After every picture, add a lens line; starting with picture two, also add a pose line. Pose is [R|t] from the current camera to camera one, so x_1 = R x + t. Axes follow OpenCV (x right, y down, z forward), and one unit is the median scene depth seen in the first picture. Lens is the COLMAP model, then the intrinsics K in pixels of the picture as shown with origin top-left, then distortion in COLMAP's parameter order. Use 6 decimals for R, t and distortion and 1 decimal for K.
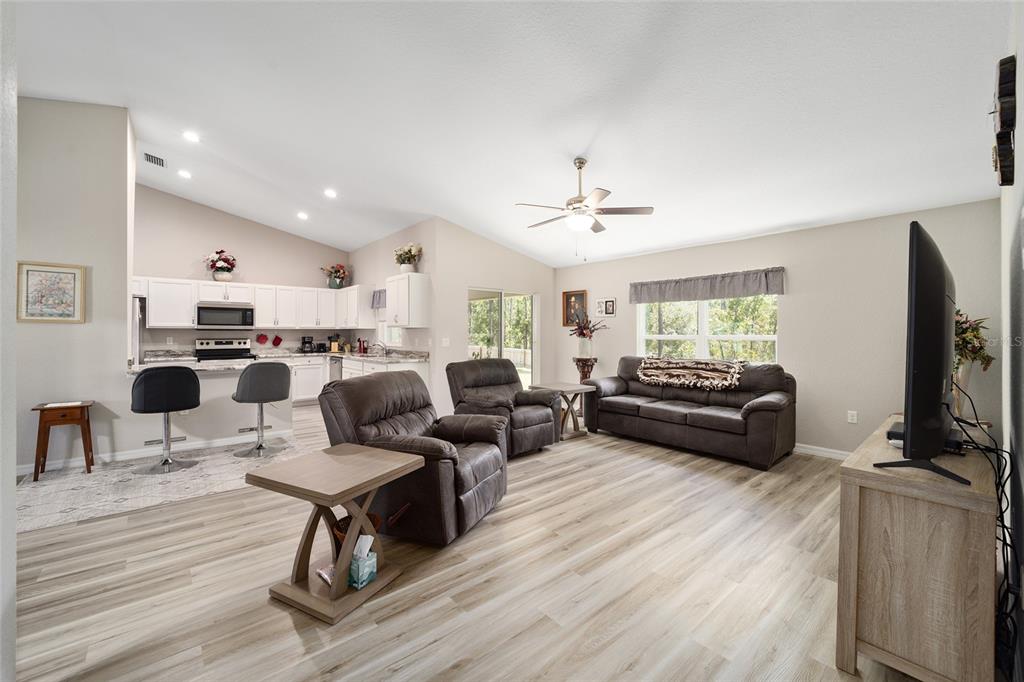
lens RADIAL K [[412.9, 0, 510.3], [0, 412.9, 334.5], [0, 0, 1]] dist [-0.005642, -0.000795]
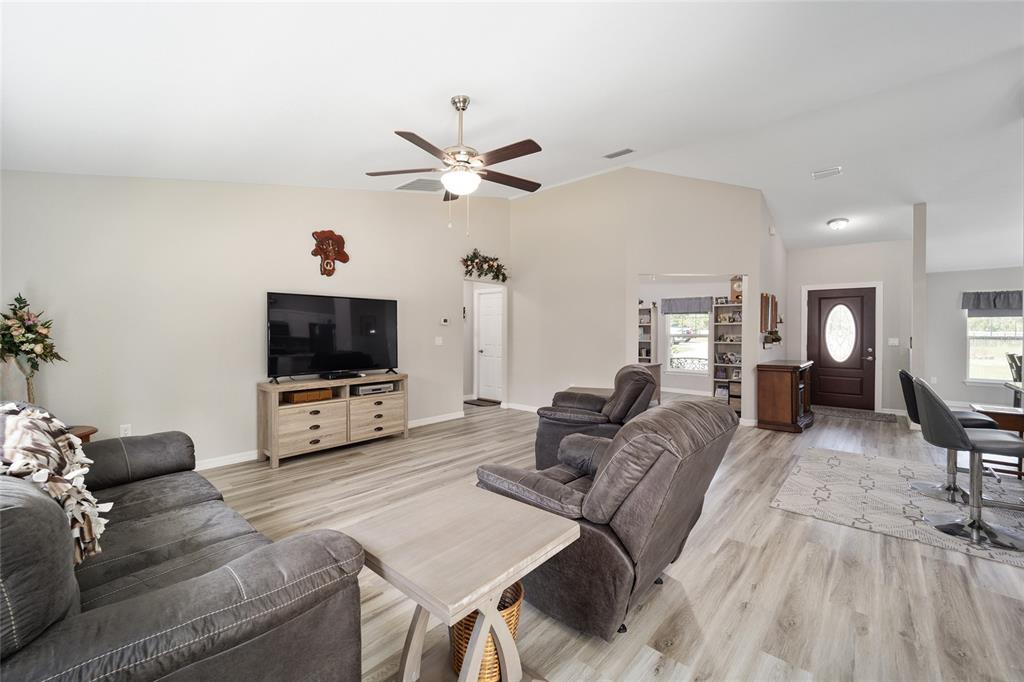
lens RADIAL K [[412.9, 0, 510.3], [0, 412.9, 334.5], [0, 0, 1]] dist [-0.005642, -0.000795]
pose [[-0.992469, -0.004894, -0.122398, 0.194860], [-0.006019, 0.999943, 0.008827, -0.011238], [0.122348, 0.009497, -0.992442, 2.003256]]
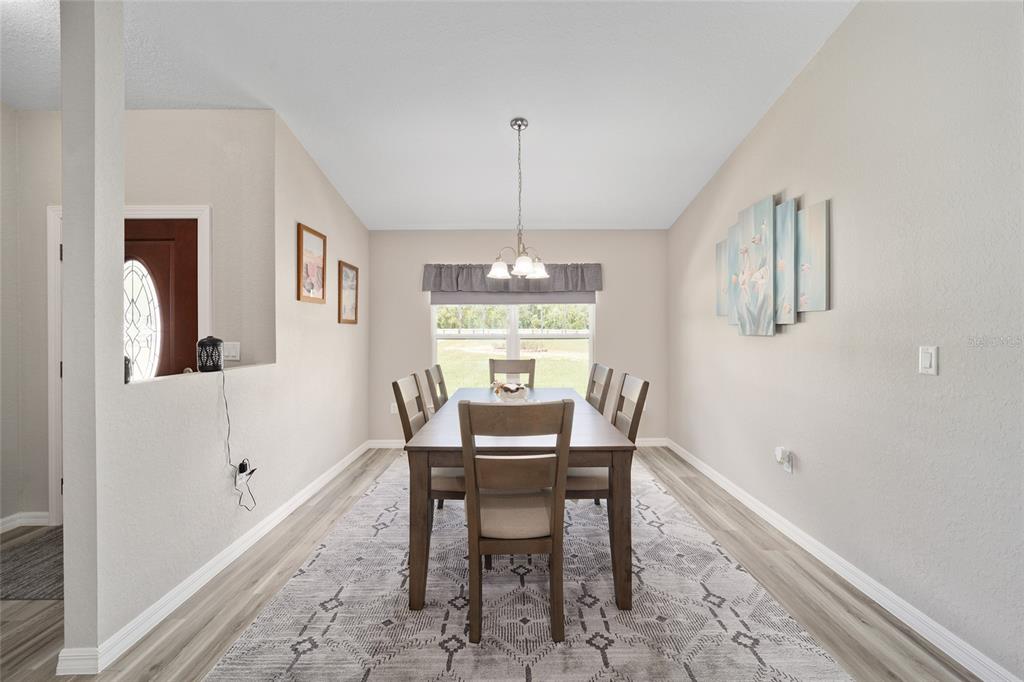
lens RADIAL K [[415.1, 0, 513.9], [0, 415.1, 330.7], [0, 0, 1]] dist [-0.003135, -0.000793]
pose [[-0.648832, -0.000073, -0.760931, -1.583514], [0.000897, 0.999999, -0.000861, -0.009182], [0.760931, -0.001241, -0.648832, 1.257595]]
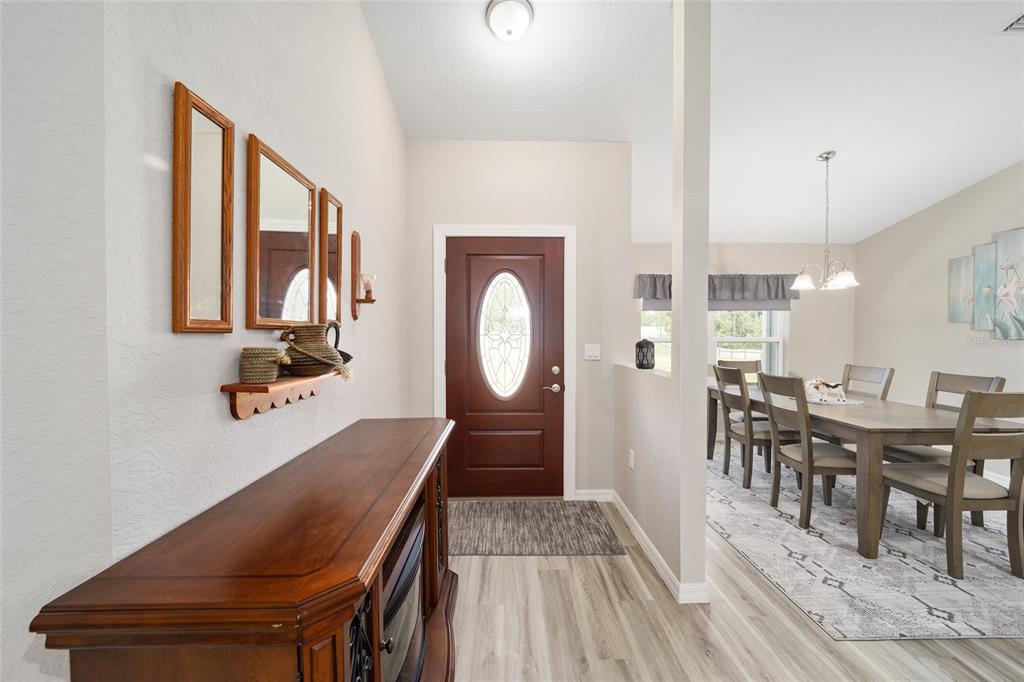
lens RADIAL K [[411.0, 0, 506.9], [0, 411.0, 340.5], [0, 0, 1]] dist [-0.019806, 0.004220]
pose [[-0.647662, 0.009318, -0.761871, -1.000478], [-0.002021, 0.999901, 0.013948, -0.009214], [0.761925, 0.010573, -0.647579, 0.754897]]
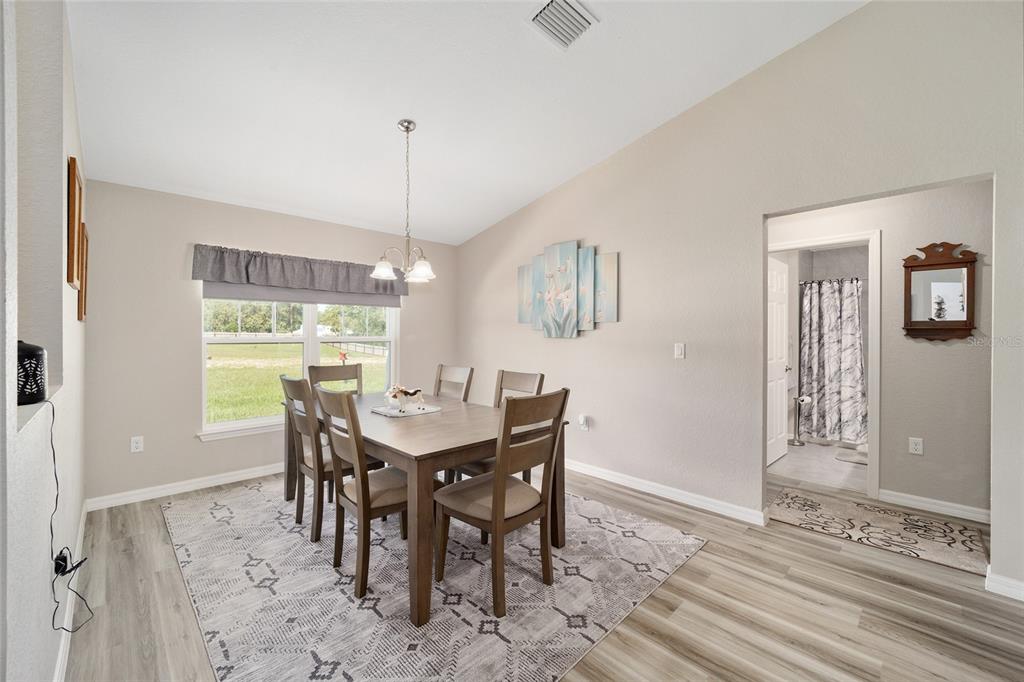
lens RADIAL K [[412.9, 0, 510.3], [0, 412.9, 334.5], [0, 0, 1]] dist [-0.005642, -0.000795]
pose [[0.060054, -0.001545, -0.998194, -1.381256], [-0.003434, 0.999993, -0.001754, -0.007604], [0.998189, 0.003533, 0.060048, 0.867122]]
